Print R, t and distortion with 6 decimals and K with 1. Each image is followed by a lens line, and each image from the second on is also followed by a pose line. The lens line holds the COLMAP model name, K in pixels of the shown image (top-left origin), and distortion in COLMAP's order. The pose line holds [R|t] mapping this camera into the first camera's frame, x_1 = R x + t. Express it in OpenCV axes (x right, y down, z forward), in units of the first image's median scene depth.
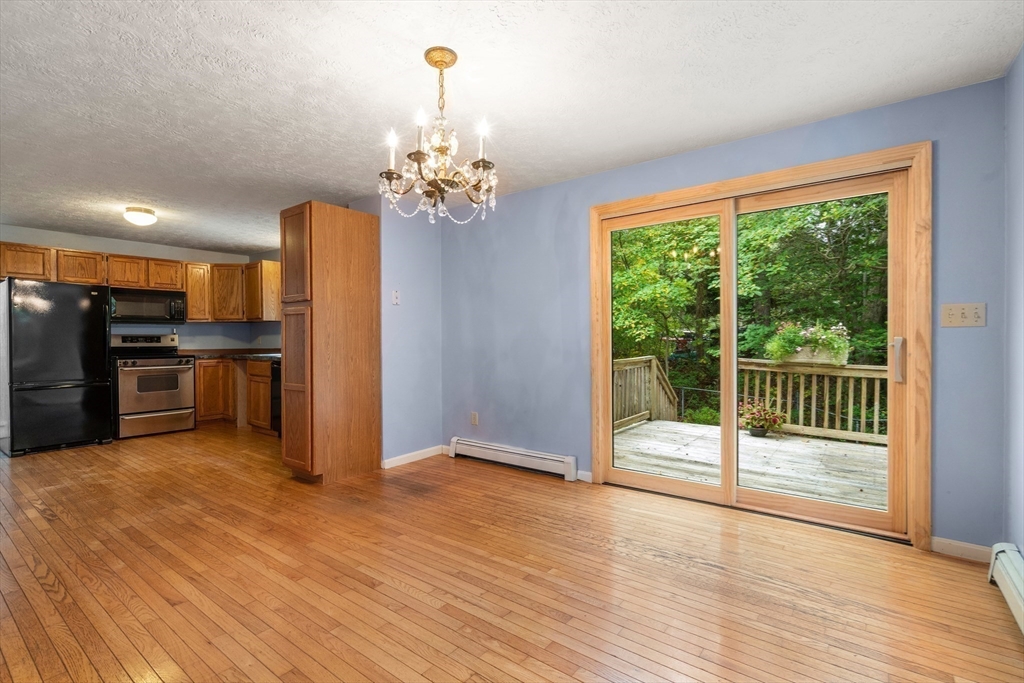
lens RADIAL K [[475.6, 0, 517.0], [0, 475.6, 343.5], [0, 0, 1]] dist [-0.001210, 0.001417]
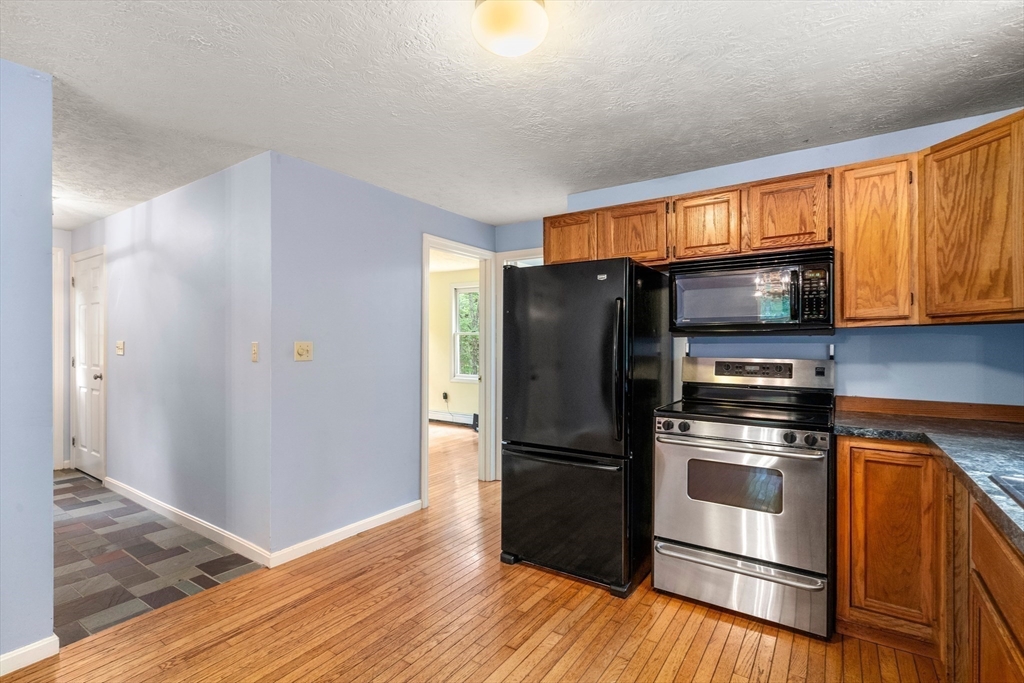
lens RADIAL K [[475.6, 0, 513.0], [0, 475.6, 343.6], [0, 0, 1]] dist [-0.001210, 0.001417]
pose [[0.061646, 0.005430, -0.998083, -0.406114], [-0.009438, 0.999944, 0.004858, -0.038887], [0.998053, 0.009120, 0.061693, 0.866105]]
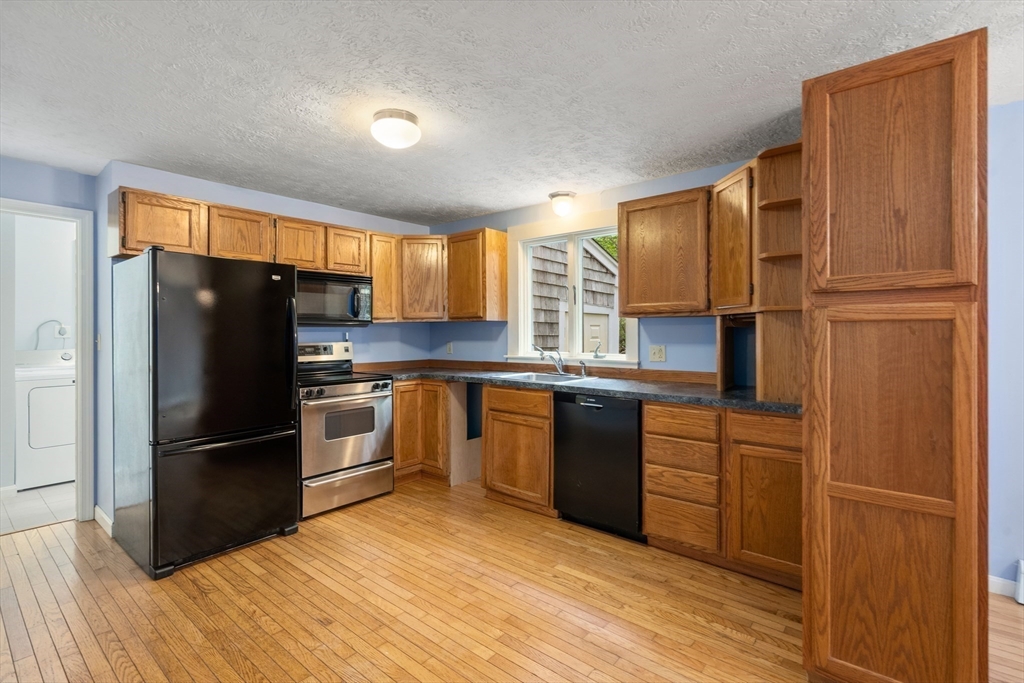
lens RADIAL K [[475.6, 0, 513.9], [0, 475.6, 331.9], [0, 0, 1]] dist [-0.001210, 0.001417]
pose [[0.999173, 0.000797, -0.040661, -0.566723], [-0.001047, 0.999981, -0.006113, -0.035276], [0.040655, 0.006151, 0.999154, 0.424557]]
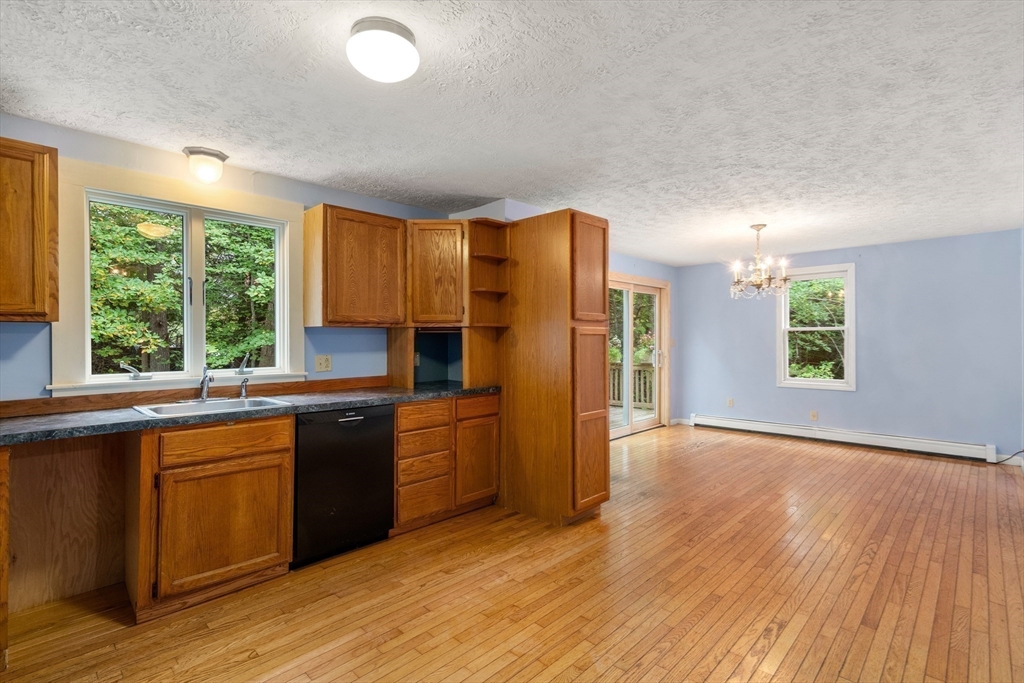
lens RADIAL K [[475.6, 0, 513.9], [0, 475.6, 341.3], [0, 0, 1]] dist [-0.001210, 0.001417]
pose [[0.130089, 0.001980, 0.991500, -0.994555], [0.012894, 0.999910, -0.003689, -0.033990], [-0.991419, 0.013264, 0.130051, 0.741368]]
